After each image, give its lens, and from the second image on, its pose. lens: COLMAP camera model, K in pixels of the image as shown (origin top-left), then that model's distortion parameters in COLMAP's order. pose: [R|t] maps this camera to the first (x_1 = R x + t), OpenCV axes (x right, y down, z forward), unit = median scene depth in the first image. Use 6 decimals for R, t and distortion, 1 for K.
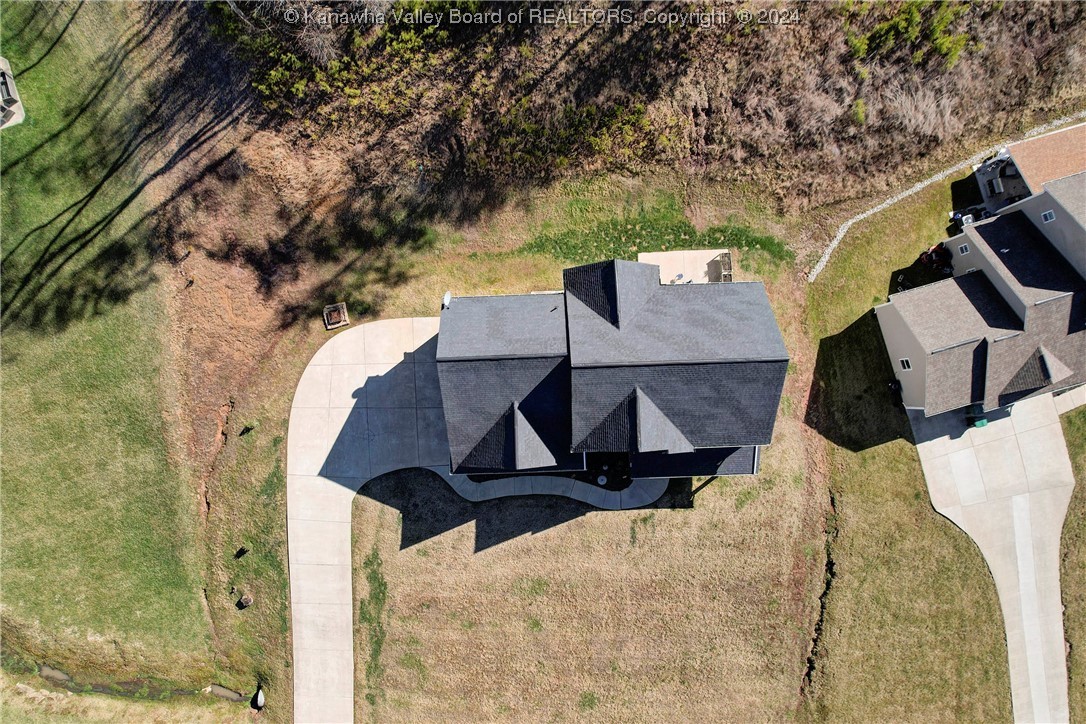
lens RADIAL K [[689.2, 0, 547.3], [0, 689.2, 368.3], [0, 0, 1]] dist [-0.068953, 0.047647]
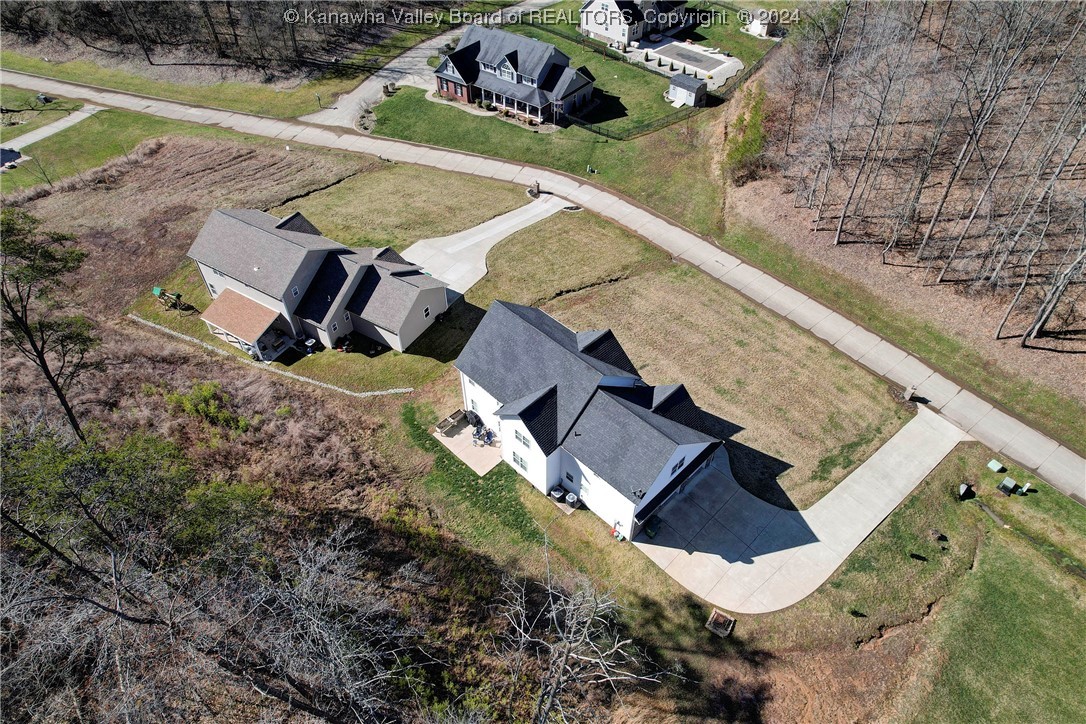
lens RADIAL K [[689.2, 0, 547.3], [0, 689.2, 368.3], [0, 0, 1]] dist [-0.068953, 0.047647]
pose [[-0.681110, -0.531144, 0.503959, -0.440522], [0.731293, -0.459611, 0.503953, -0.594352], [-0.036046, 0.711789, 0.701468, 0.038441]]
